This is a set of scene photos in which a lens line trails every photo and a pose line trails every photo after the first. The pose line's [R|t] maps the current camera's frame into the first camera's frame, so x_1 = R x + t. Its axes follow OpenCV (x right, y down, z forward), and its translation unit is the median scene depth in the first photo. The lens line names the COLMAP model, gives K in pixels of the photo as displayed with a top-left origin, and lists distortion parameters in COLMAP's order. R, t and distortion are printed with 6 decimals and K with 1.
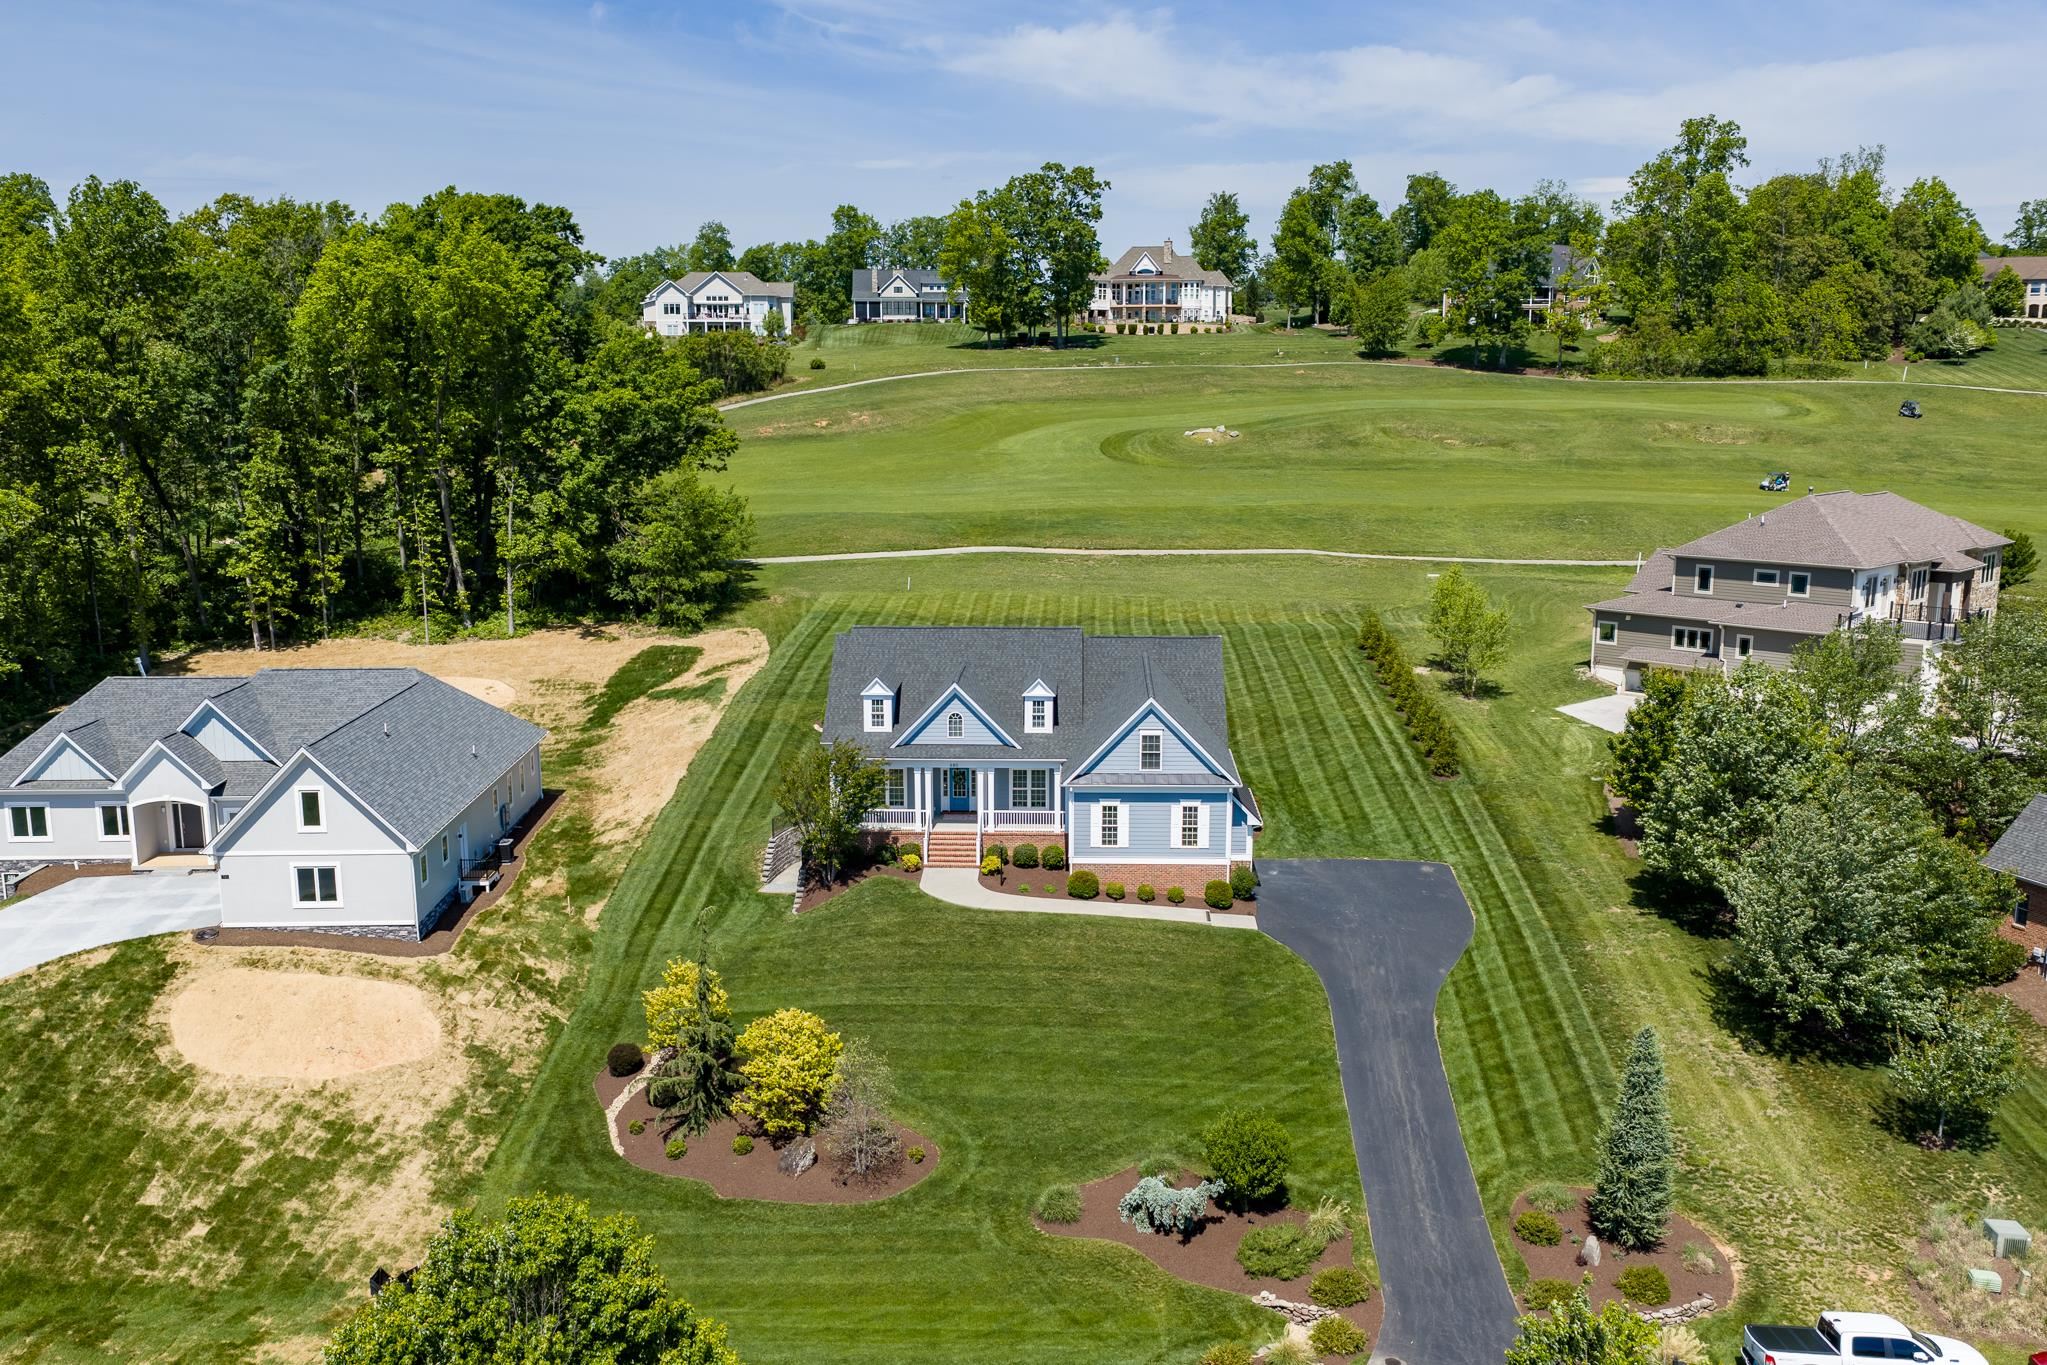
lens RADIAL K [[1763.6, 0, 1011.2], [0, 1763.6, 714.8], [0, 0, 1]] dist [0.022901, 0.014300]
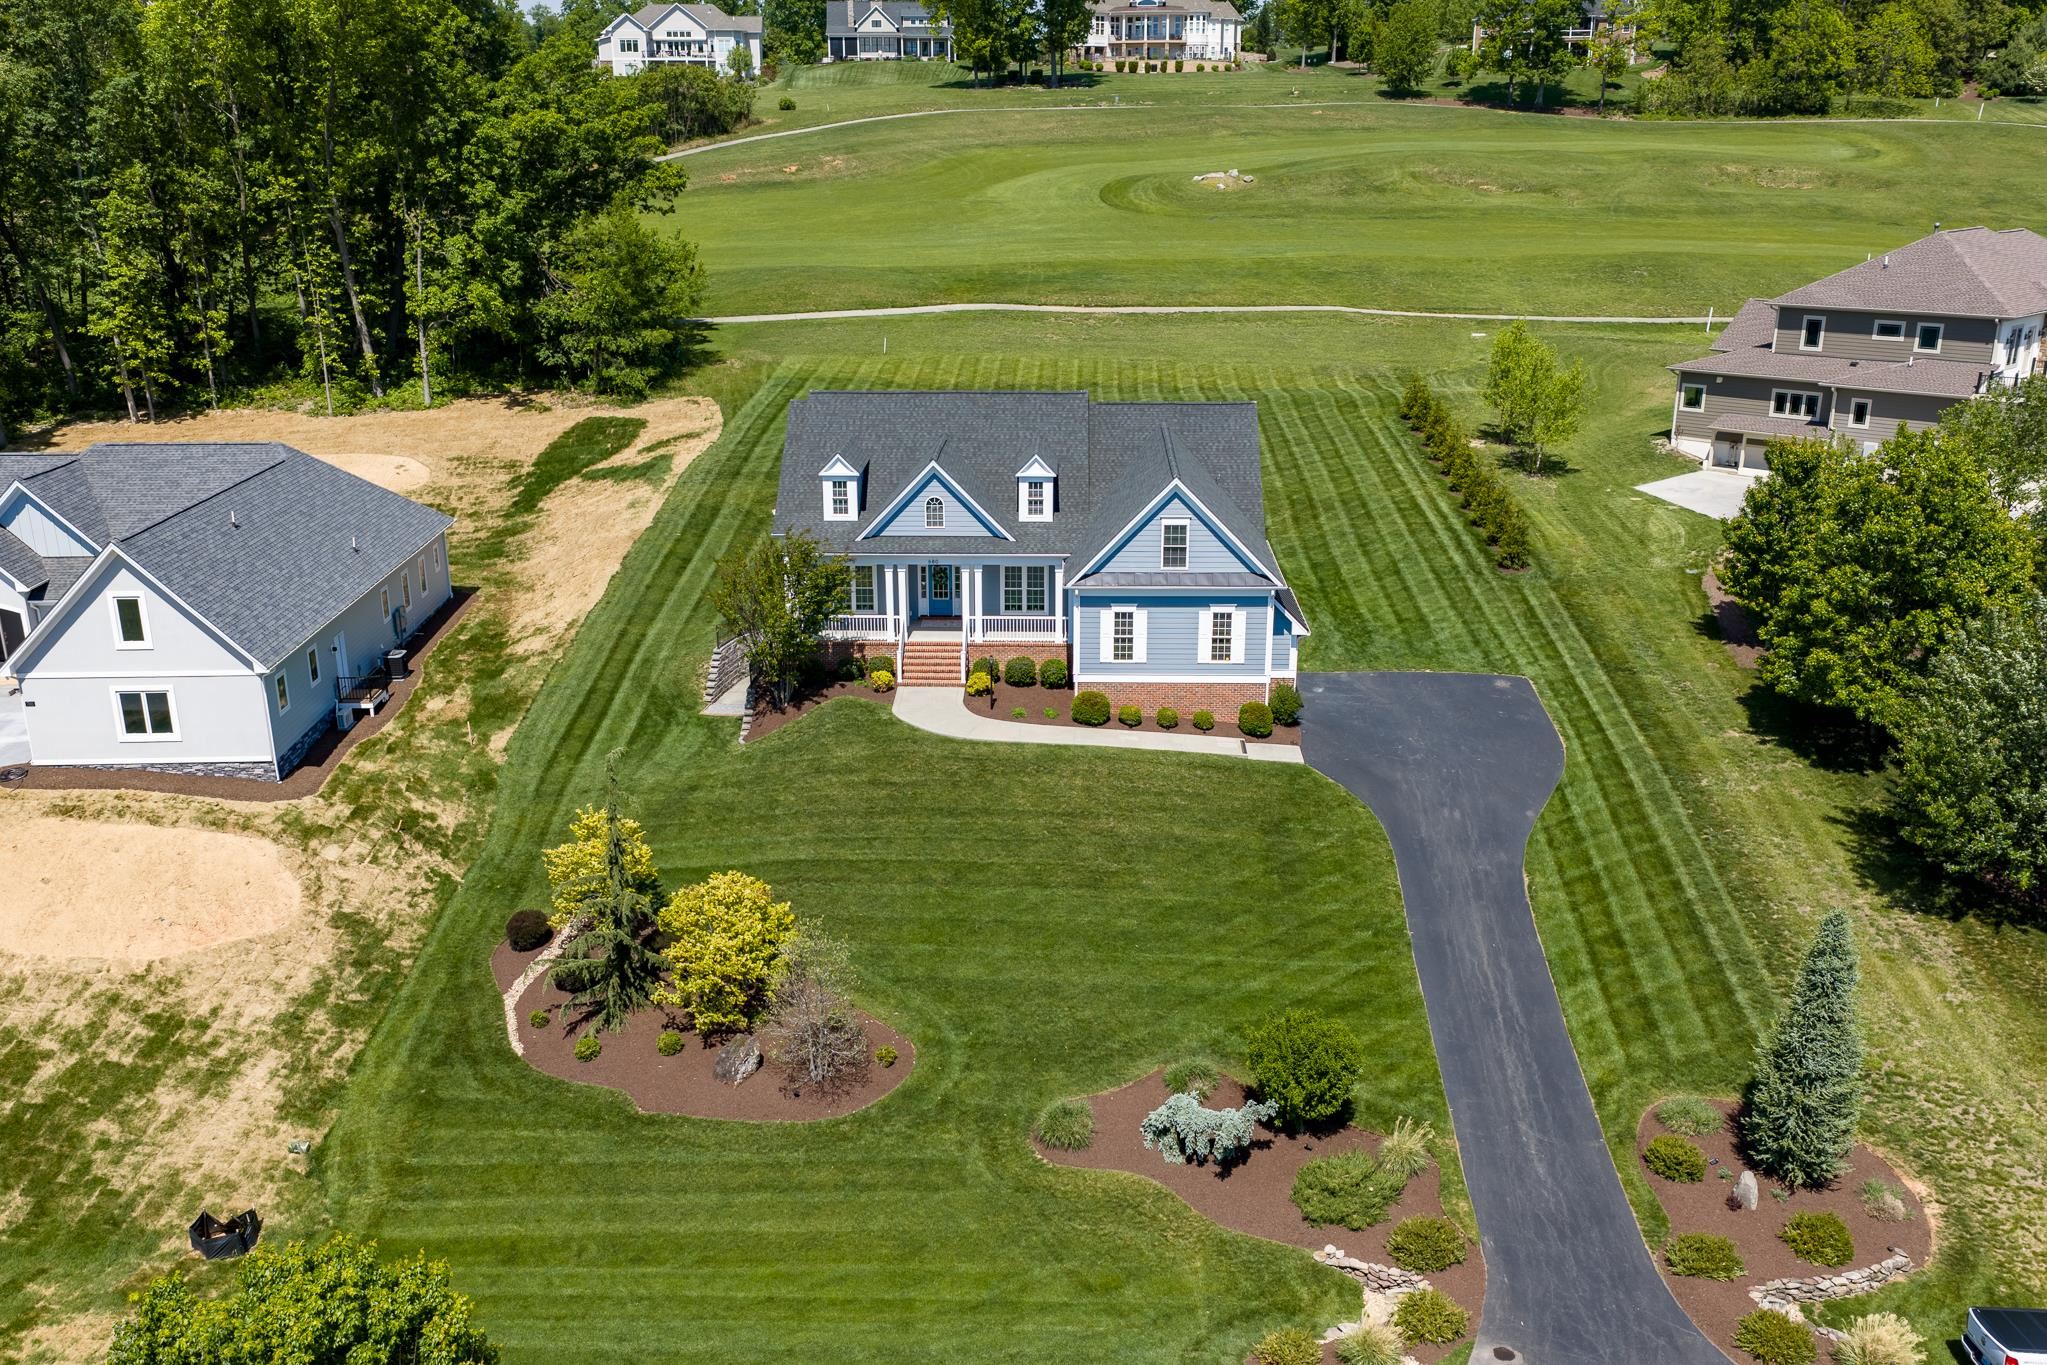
lens RADIAL K [[1763.6, 0, 1011.2], [0, 1763.6, 714.8], [0, 0, 1]] dist [0.022901, 0.014300]
pose [[0.999981, -0.003669, 0.004876, -0.000330], [0.003027, 0.992050, 0.125806, -0.003883], [-0.005298, -0.125789, 0.992043, 0.175722]]
